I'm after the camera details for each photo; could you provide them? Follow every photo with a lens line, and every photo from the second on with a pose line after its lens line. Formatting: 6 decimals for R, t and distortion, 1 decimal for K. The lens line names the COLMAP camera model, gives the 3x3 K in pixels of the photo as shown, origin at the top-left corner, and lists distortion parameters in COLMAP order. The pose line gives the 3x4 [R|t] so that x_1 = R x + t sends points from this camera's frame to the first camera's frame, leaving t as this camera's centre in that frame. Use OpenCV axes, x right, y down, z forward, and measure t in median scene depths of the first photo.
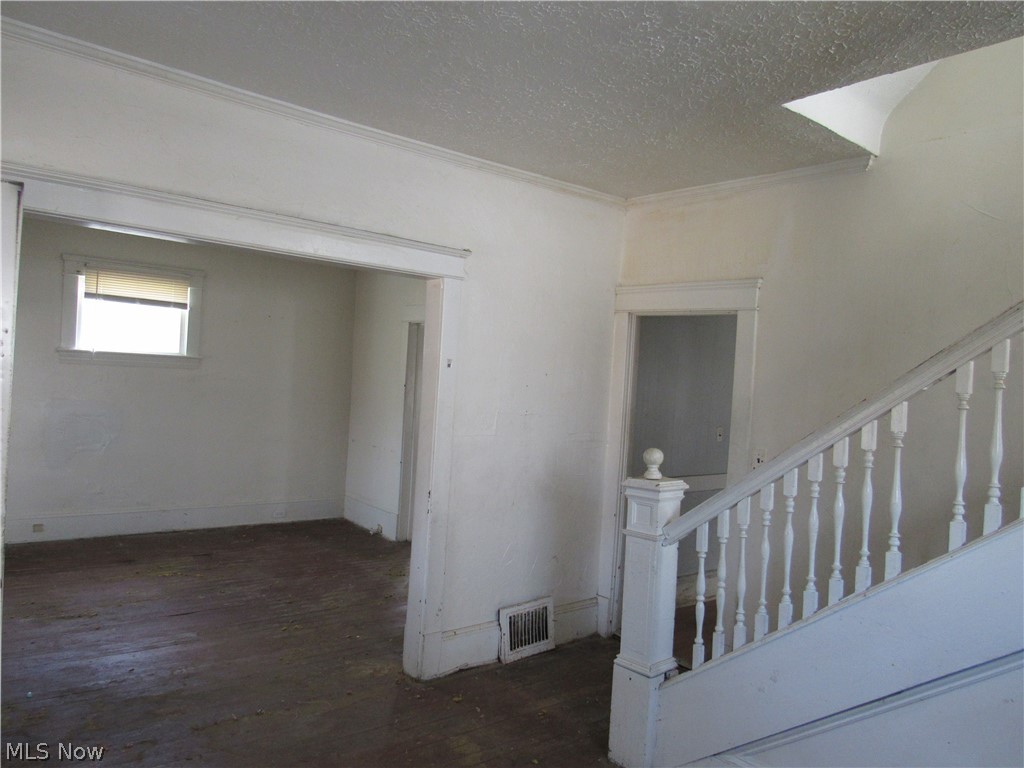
lens RADIAL K [[720.5, 0, 521.7], [0, 720.5, 379.7], [0, 0, 1]] dist [-0.028027, -0.008101]
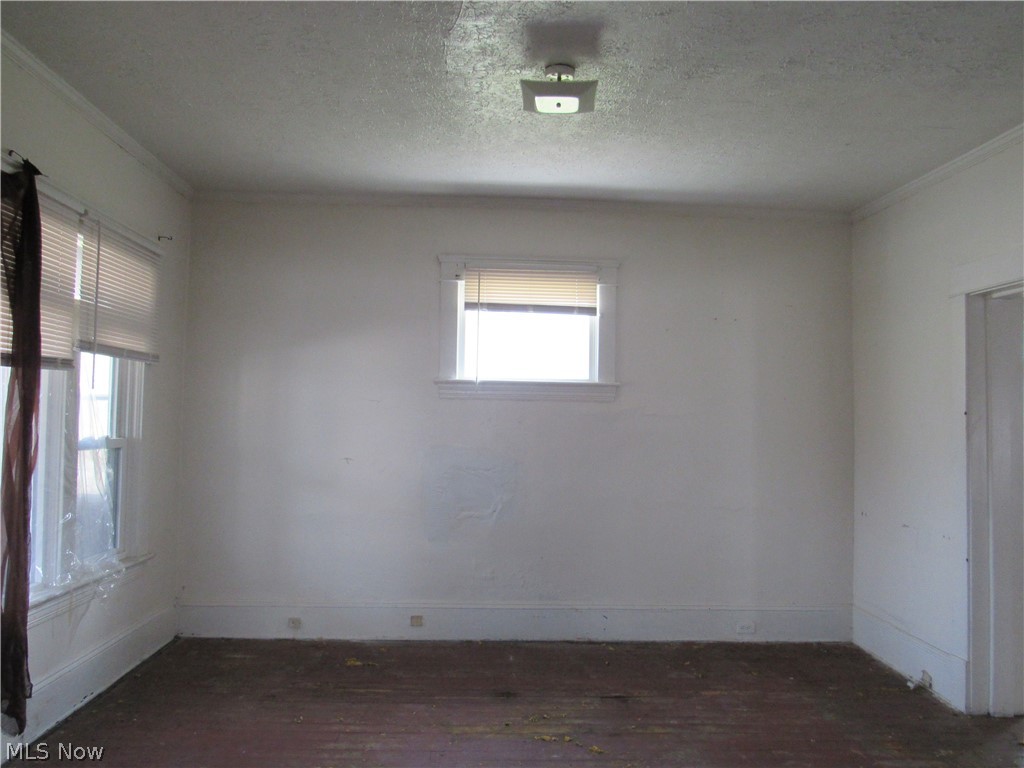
lens RADIAL K [[720.5, 0, 518.9], [0, 720.5, 389.1], [0, 0, 1]] dist [-0.028027, -0.008101]
pose [[0.796582, -0.067403, -0.600762, -0.114696], [0.022600, 0.996390, -0.081824, 0.027498], [0.604108, 0.051603, 0.795230, 0.405884]]
